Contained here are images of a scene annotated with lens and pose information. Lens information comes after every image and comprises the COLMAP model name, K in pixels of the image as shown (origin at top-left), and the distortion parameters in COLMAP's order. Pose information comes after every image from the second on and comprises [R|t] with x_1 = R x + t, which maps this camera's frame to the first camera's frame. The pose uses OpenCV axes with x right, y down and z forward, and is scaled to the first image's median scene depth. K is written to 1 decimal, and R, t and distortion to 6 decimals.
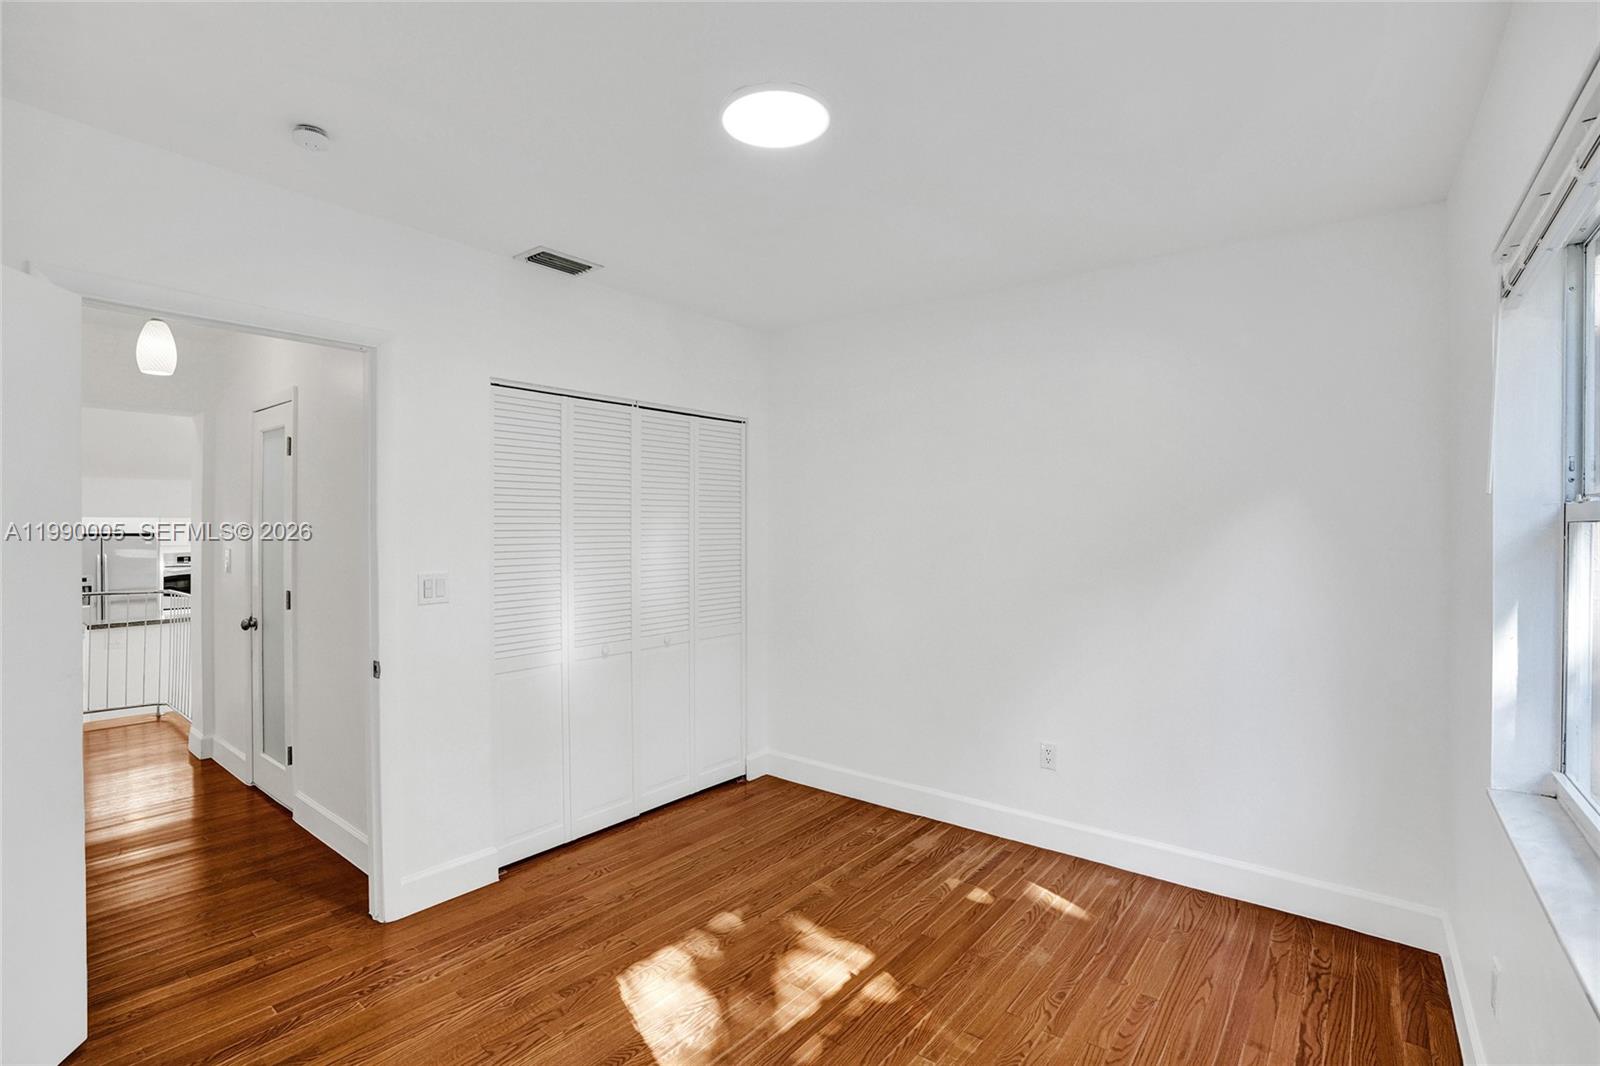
lens RADIAL K [[757.8, 0, 804.8], [0, 757.8, 530.1], [0, 0, 1]] dist [-0.044583, 0.022970]
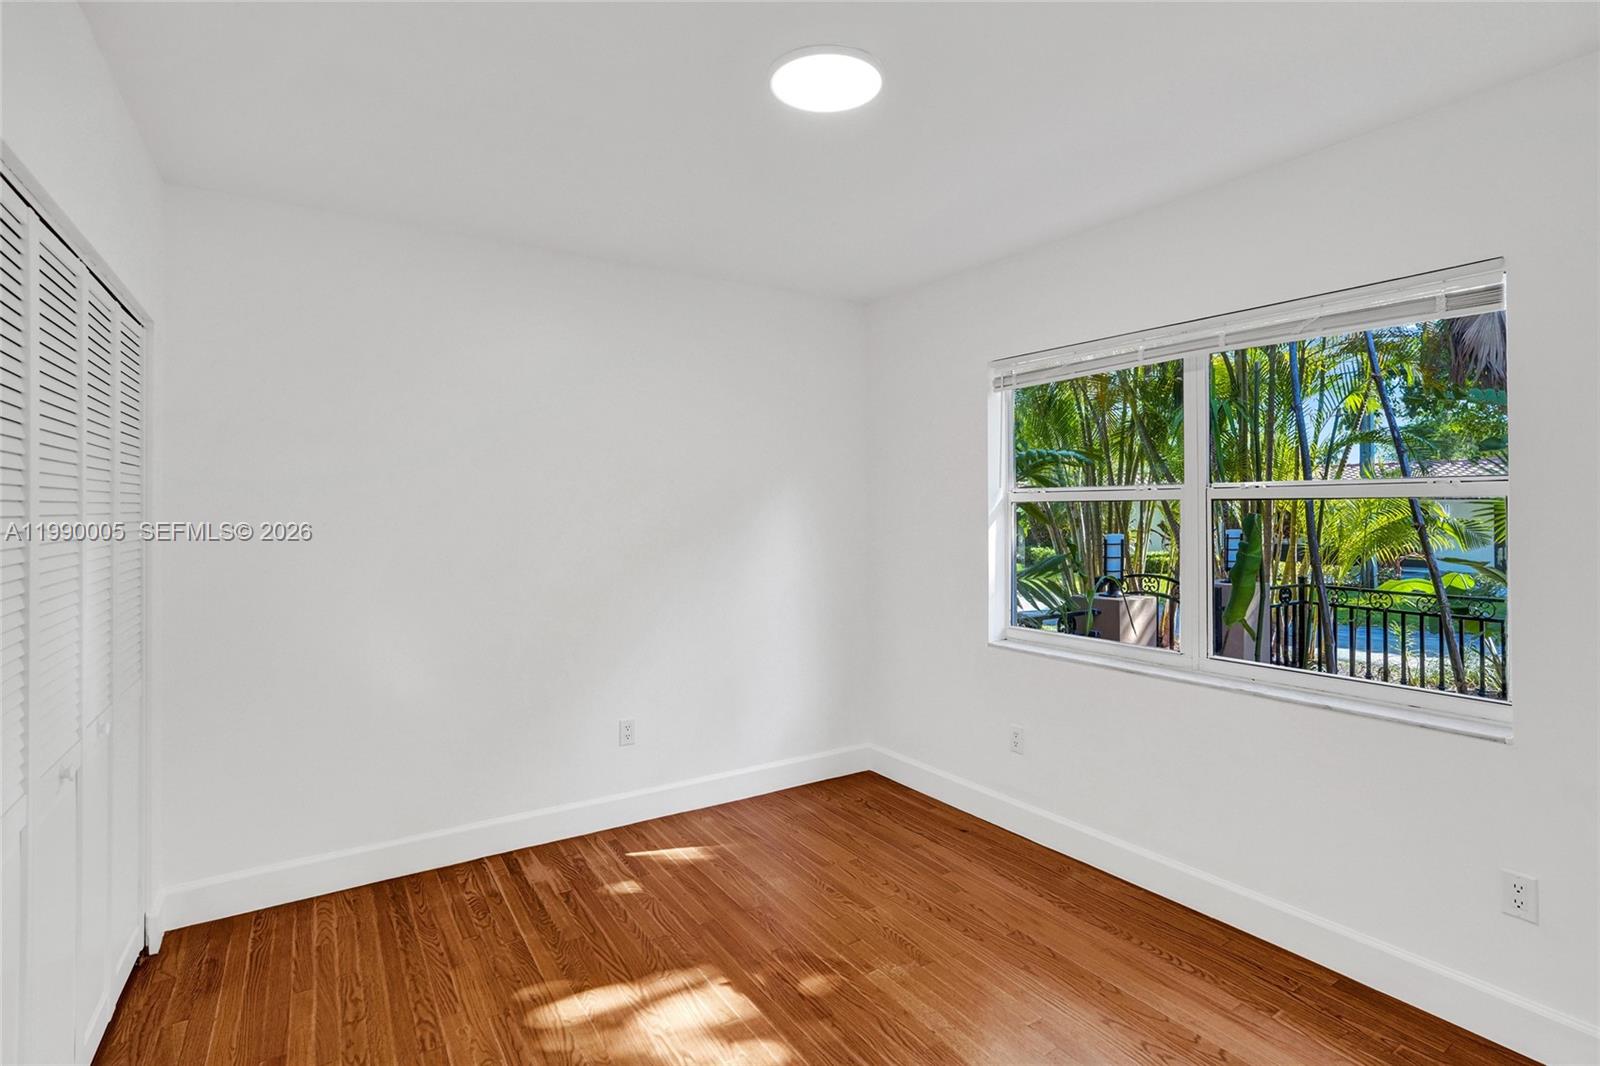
lens RADIAL K [[757.8, 0, 804.8], [0, 757.8, 530.1], [0, 0, 1]] dist [-0.044583, 0.022970]
pose [[0.334425, -0.024619, 0.942101, -0.561810], [0.018499, 0.999638, 0.019556, 0.008808], [-0.942241, 0.010888, 0.334759, 0.433897]]
